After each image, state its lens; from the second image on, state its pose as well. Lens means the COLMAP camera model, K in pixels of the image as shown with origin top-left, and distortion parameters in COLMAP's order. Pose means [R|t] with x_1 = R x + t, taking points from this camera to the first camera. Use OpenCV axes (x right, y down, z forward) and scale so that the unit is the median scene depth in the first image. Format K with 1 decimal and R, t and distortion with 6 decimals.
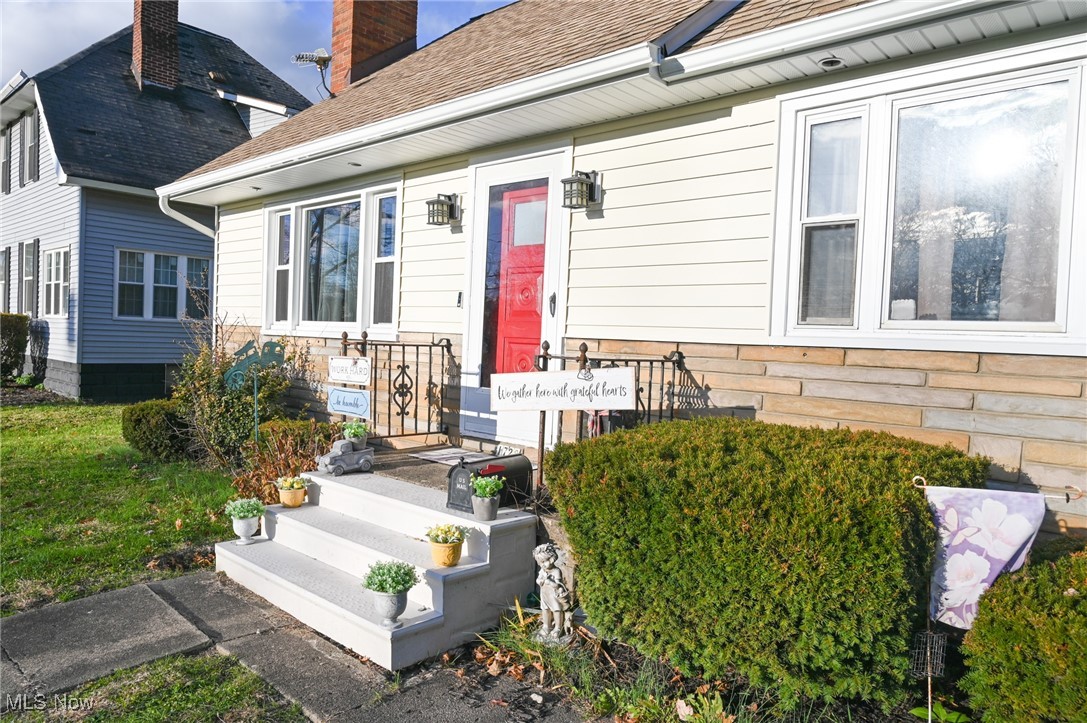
lens RADIAL K [[720.2, 0, 543.3], [0, 720.2, 359.6], [0, 0, 1]] dist [-0.009084, -0.000762]
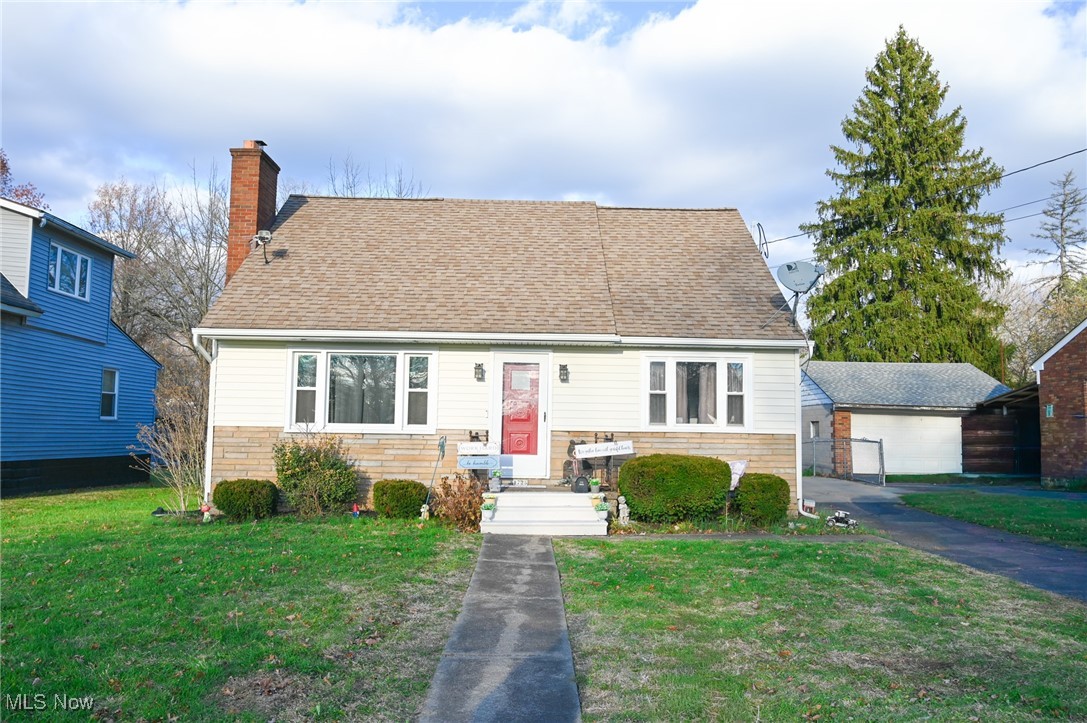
lens RADIAL K [[862.1, 0, 543.9], [0, 862.1, 362.4], [0, 0, 1]] dist [-0.004680, -0.000250]
pose [[0.713932, 0.027072, 0.699692, -2.049777], [0.034767, 0.996649, -0.074037, -0.046163], [-0.699351, 0.077184, 0.710598, -1.074807]]
